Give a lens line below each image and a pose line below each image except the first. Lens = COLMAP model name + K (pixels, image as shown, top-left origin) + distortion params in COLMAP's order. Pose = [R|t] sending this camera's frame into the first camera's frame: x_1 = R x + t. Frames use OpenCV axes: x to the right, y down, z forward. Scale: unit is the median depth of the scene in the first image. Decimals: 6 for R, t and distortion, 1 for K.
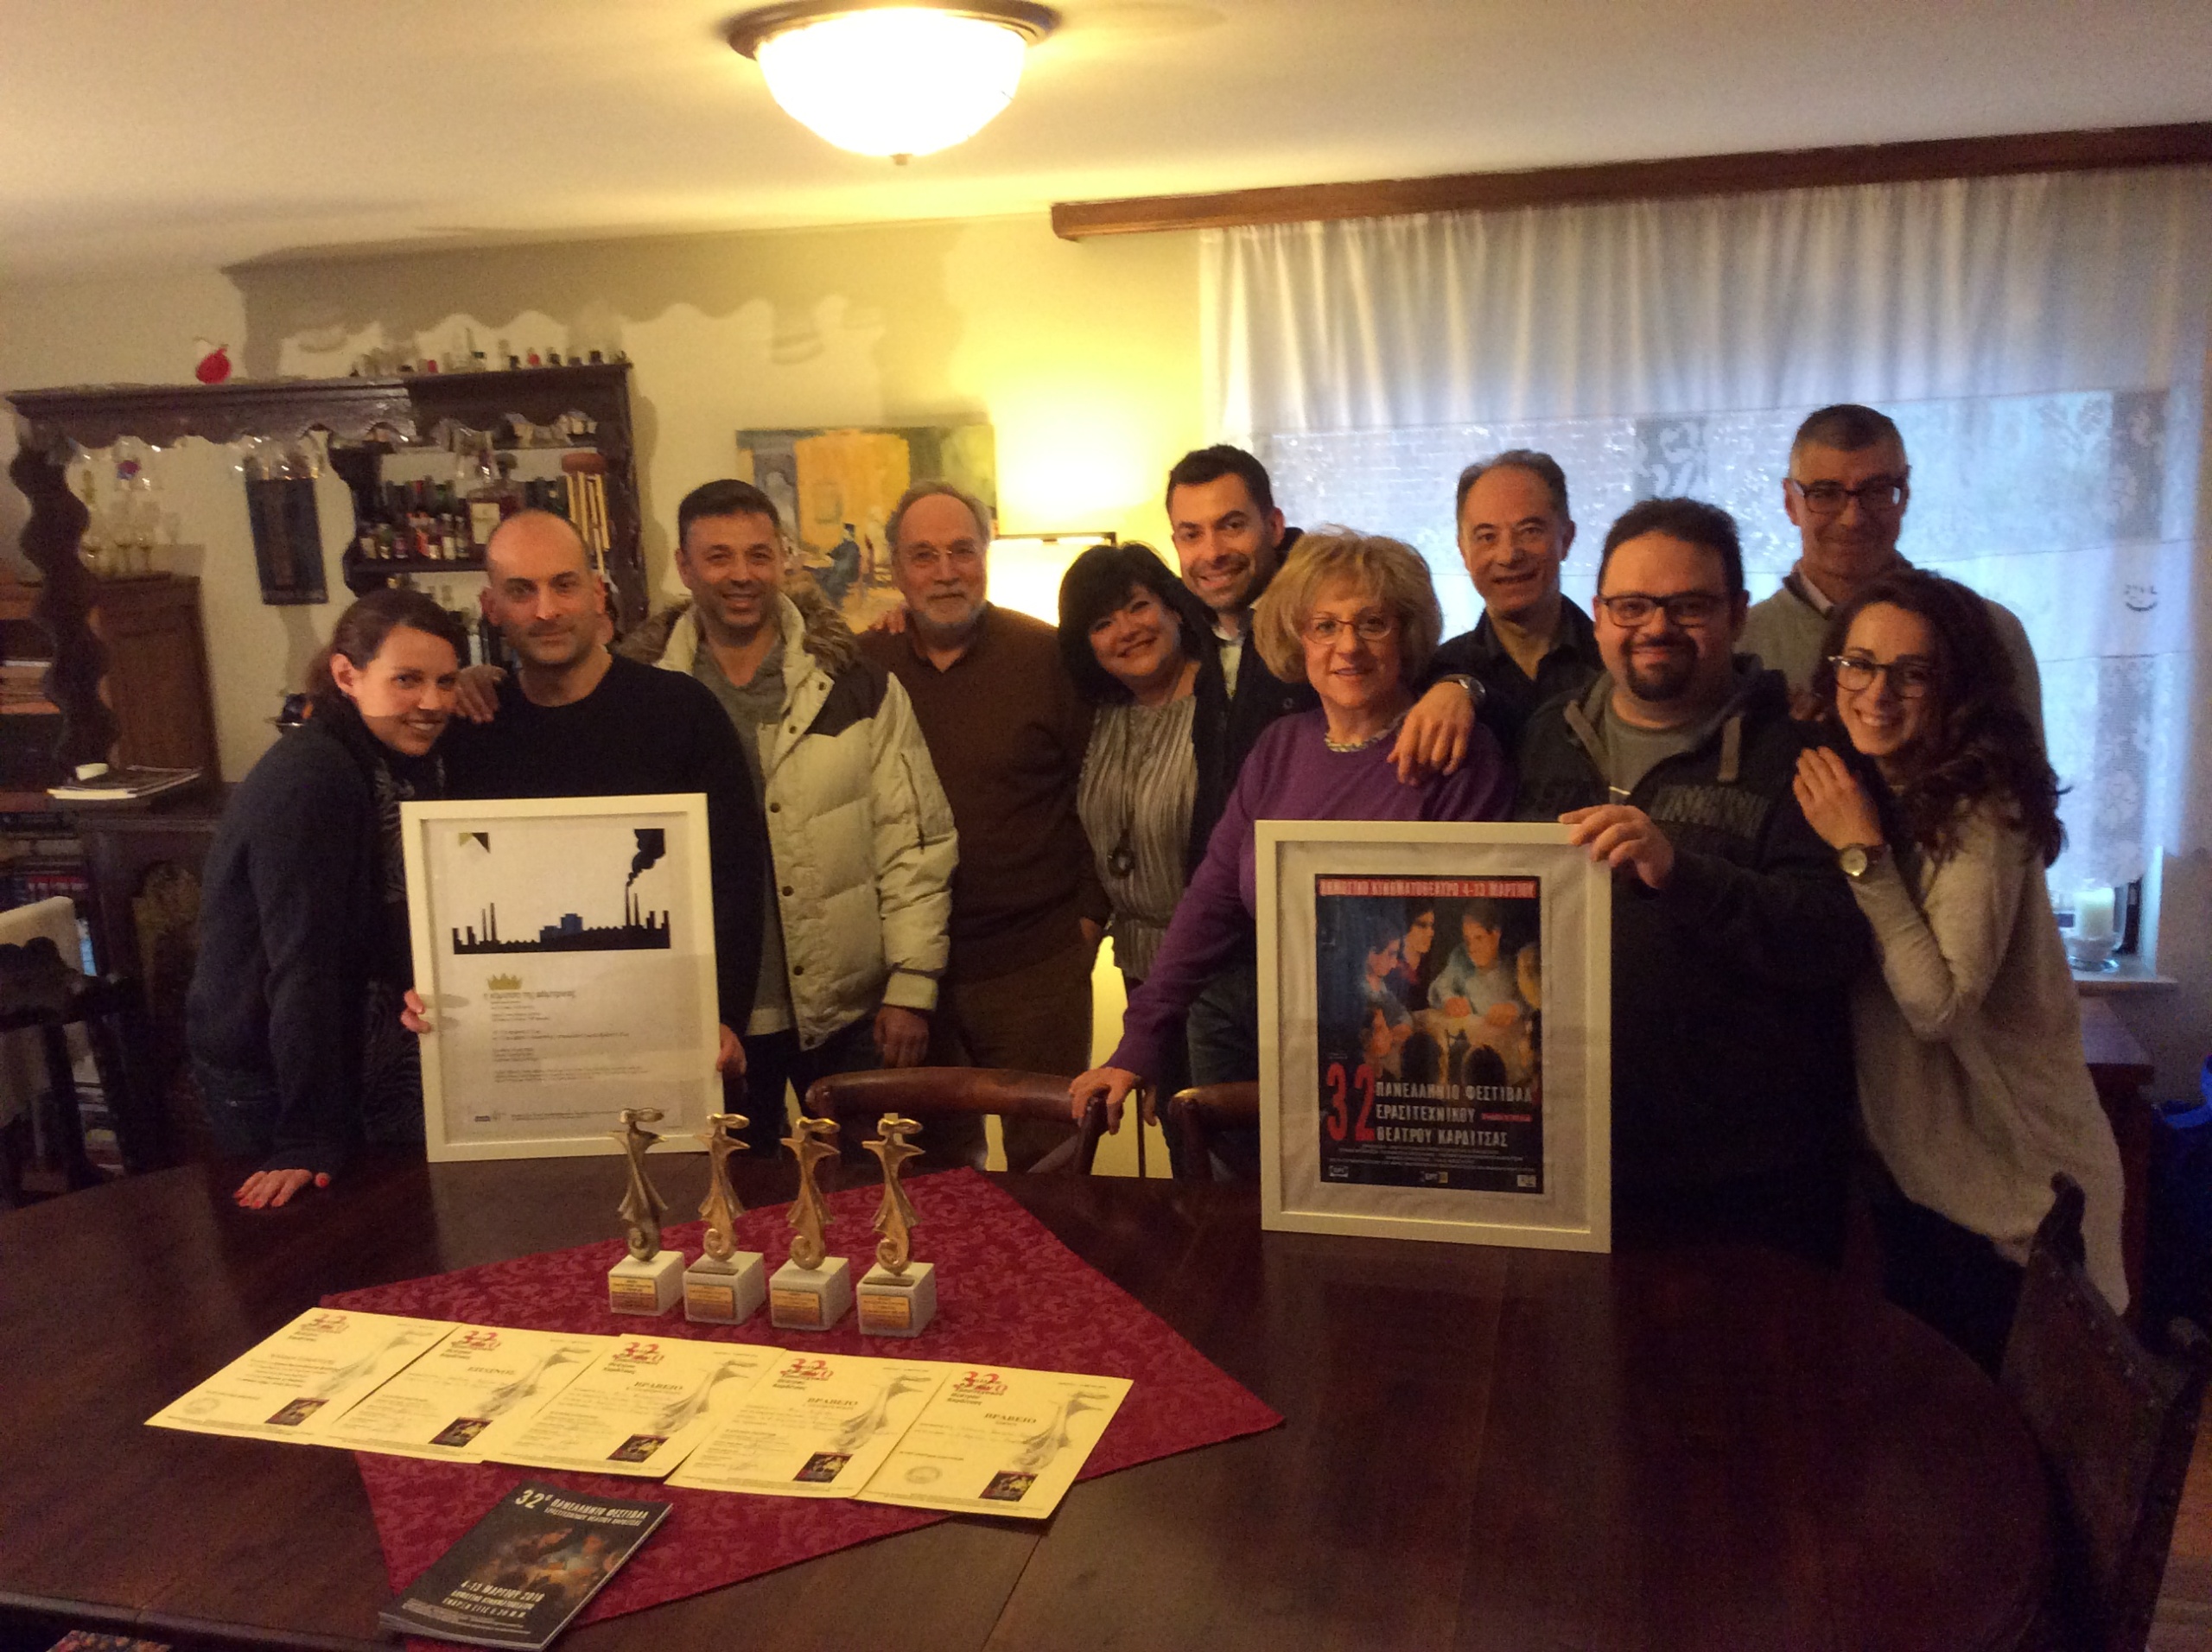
lens RADIAL K [[2077.7, 0, 1106.0], [0, 2077.7, 826.0], [0, 0, 1]] dist [-0.425998, 0.001230]
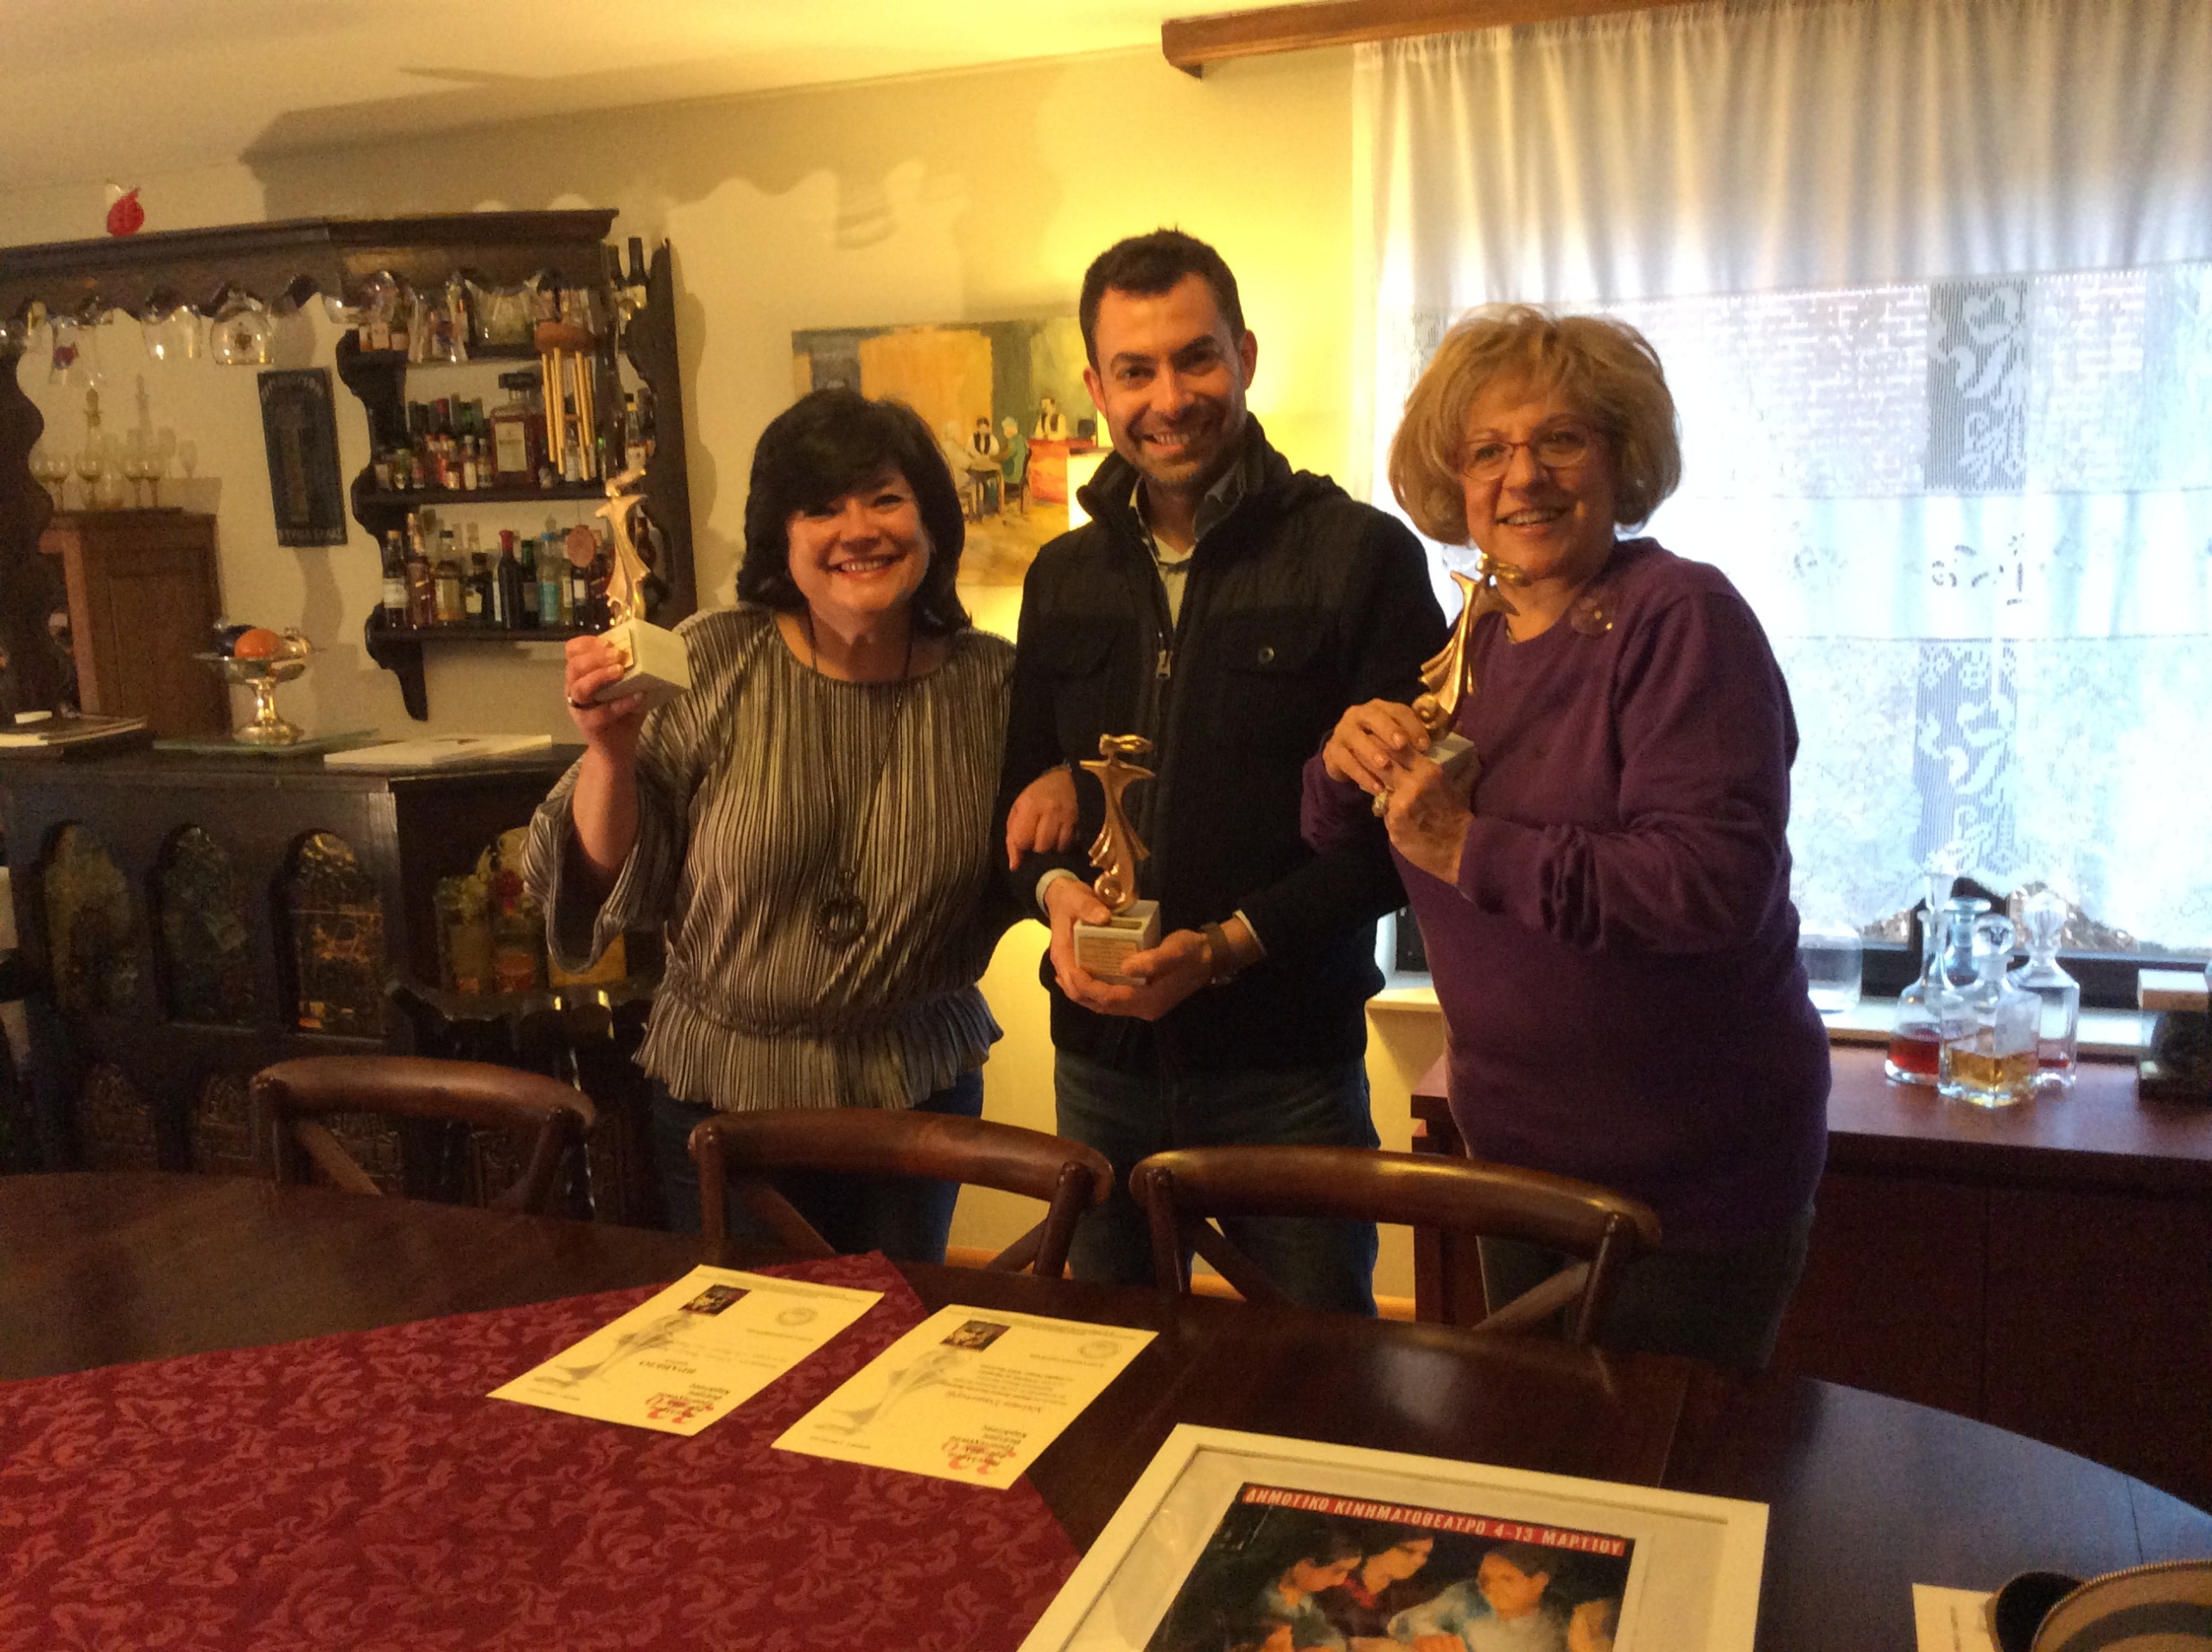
lens RADIAL K [[2005.4, 0, 1104.7], [0, 2005.4, 824.2], [0, 0, 1]] dist [-0.263447, 0.011747]
pose [[0.994454, 0.038622, -0.097827, 0.029665], [-0.040446, 0.999042, -0.016732, 0.013427], [0.097087, 0.020596, 0.995063, 0.220879]]
